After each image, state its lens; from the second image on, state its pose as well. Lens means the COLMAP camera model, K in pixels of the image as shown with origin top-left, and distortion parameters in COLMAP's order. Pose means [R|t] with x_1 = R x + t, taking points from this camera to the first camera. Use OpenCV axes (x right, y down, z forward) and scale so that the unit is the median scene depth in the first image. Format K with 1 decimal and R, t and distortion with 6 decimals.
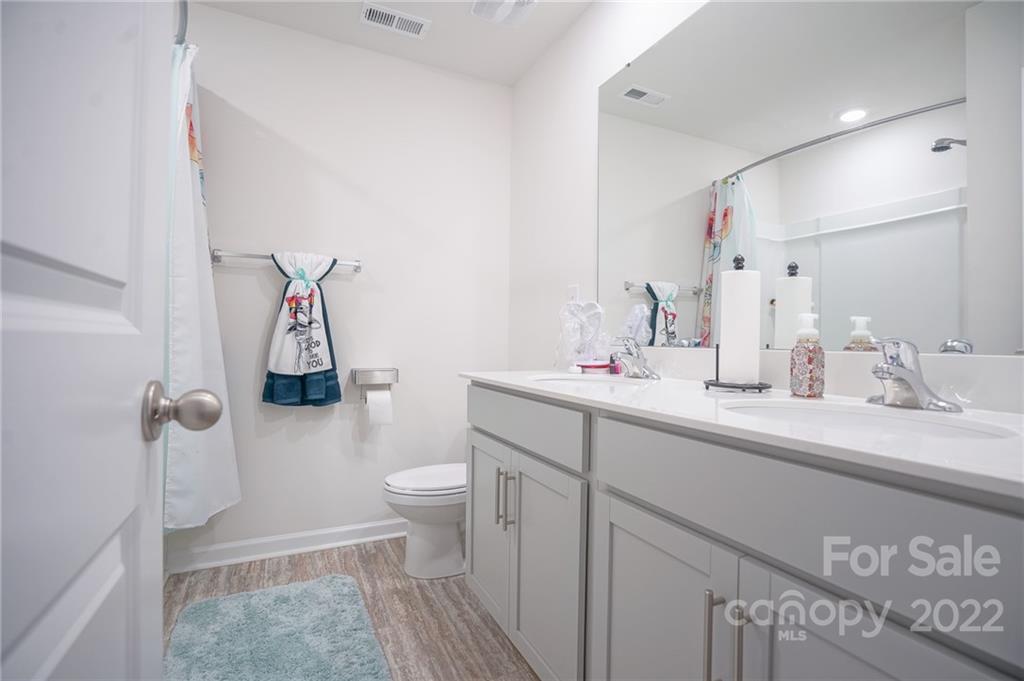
lens RADIAL K [[473.1, 0, 510.7], [0, 473.1, 338.5], [0, 0, 1]] dist [-0.068684, 0.028642]
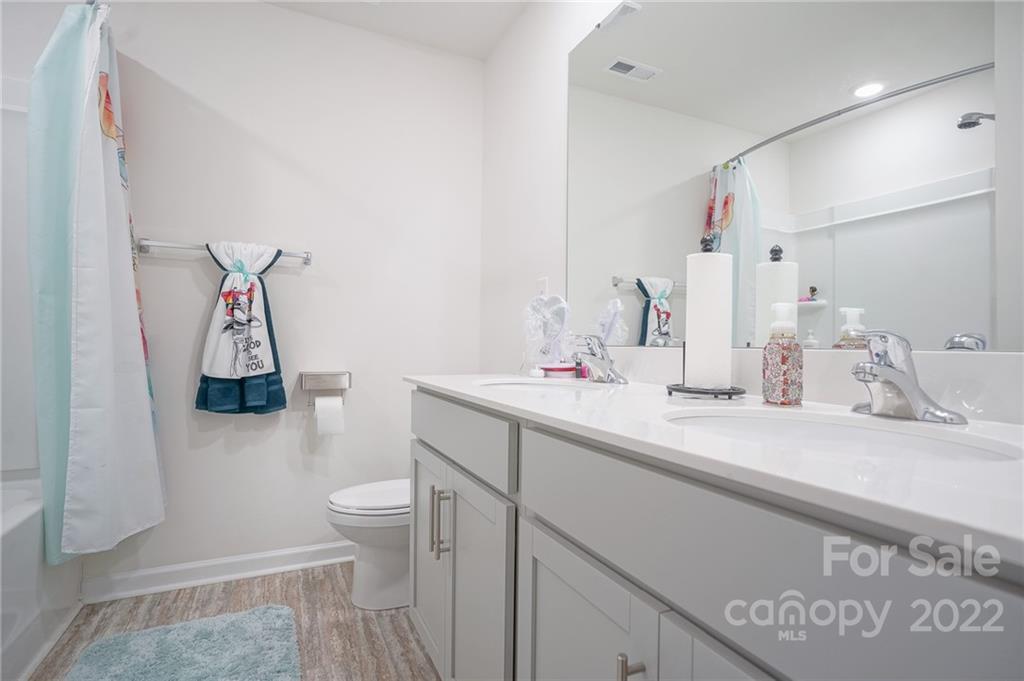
lens RADIAL K [[502.2, 0, 510.5], [0, 502.2, 338.4], [0, 0, 1]] dist [-0.054663, 0.024242]
pose [[0.999948, 0.000481, -0.010178, 0.090302], [-0.000566, 0.999965, -0.008370, 0.009039], [0.010174, 0.008376, 0.999913, 0.061932]]
